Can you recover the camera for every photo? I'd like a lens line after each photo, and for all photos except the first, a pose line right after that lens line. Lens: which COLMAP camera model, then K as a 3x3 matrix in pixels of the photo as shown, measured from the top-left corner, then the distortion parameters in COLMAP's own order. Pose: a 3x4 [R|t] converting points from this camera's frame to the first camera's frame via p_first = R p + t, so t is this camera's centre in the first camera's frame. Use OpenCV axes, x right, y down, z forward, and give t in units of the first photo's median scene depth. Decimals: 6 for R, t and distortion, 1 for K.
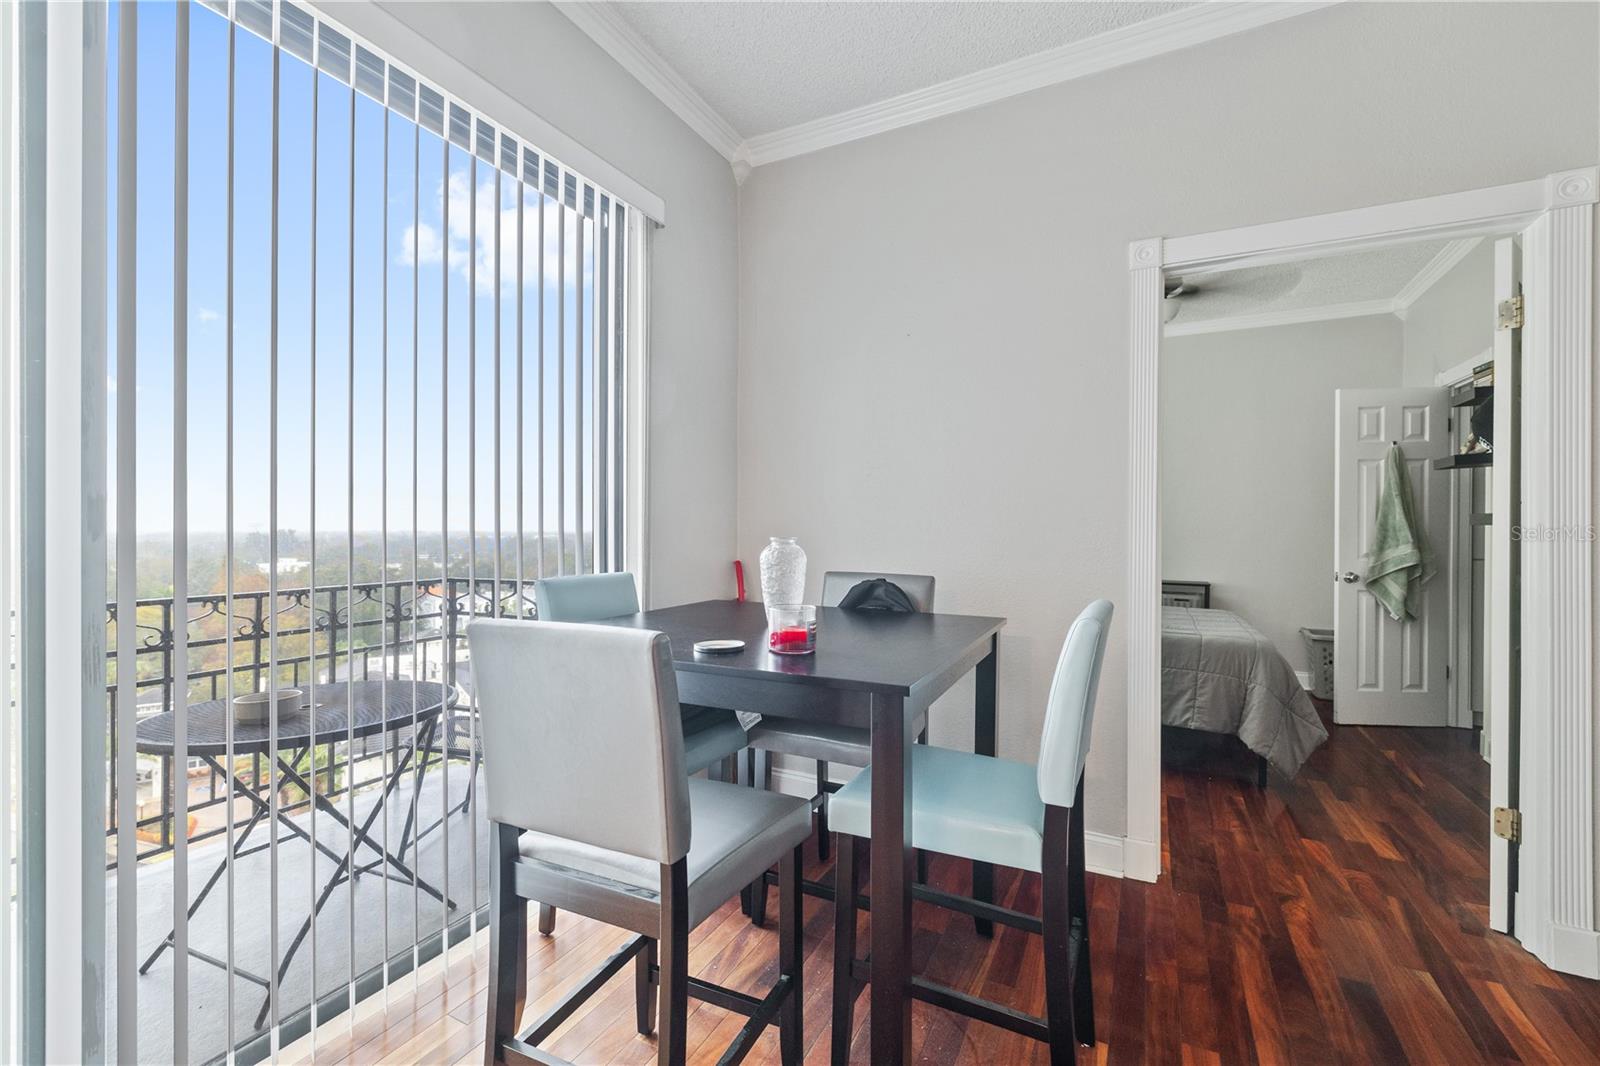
lens RADIAL K [[686.1, 0, 800.0], [0, 686.1, 533.0], [0, 0, 1]] dist [0.001287, -0.000127]
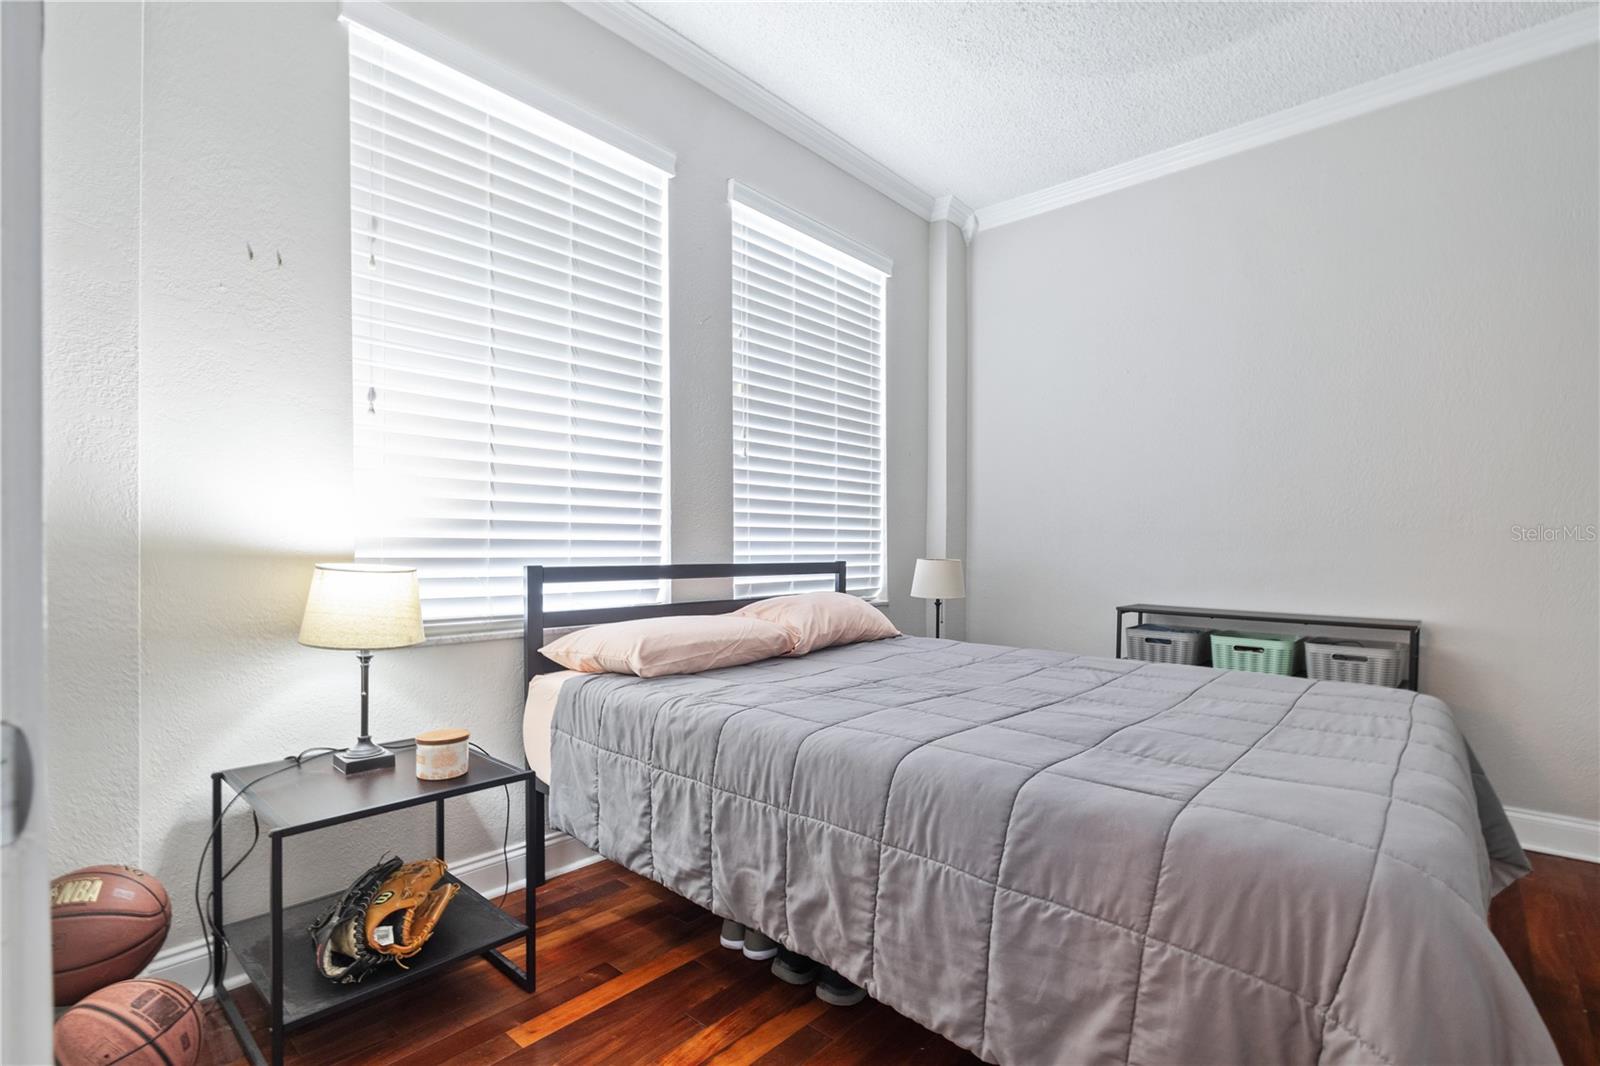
lens RADIAL K [[753.7, 0, 795.1], [0, 753.7, 568.5], [0, 0, 1]] dist [0.000901, 0.000292]
pose [[0.966470, 0.002105, -0.256770, 0.404859], [0.003405, 0.999773, 0.021012, 0.031603], [0.256756, -0.021182, 0.966244, 0.515385]]
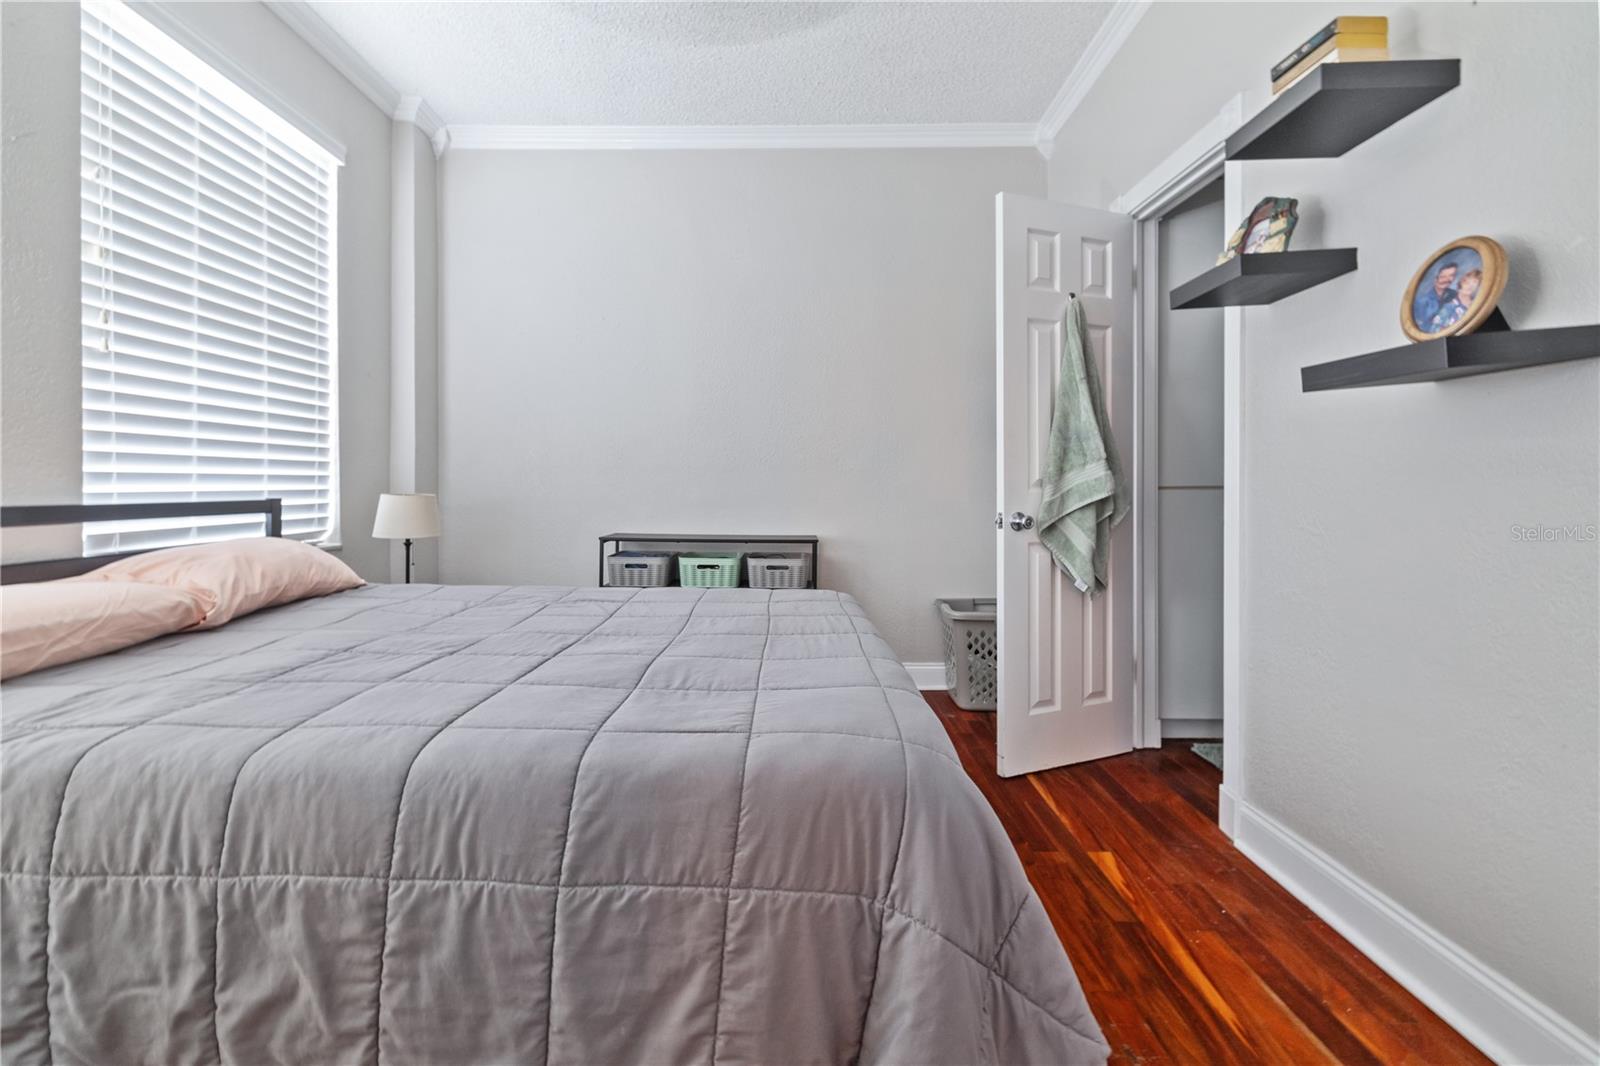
lens RADIAL K [[684.3, 0, 789.6], [0, 684.3, 485.9], [0, 0, 1]] dist [-0.001111, -0.000588]
pose [[0.891074, -0.008148, 0.453785, 0.374266], [0.008033, 0.999965, 0.002181, 0.032401], [-0.453787, 0.001702, 0.891109, 0.583188]]
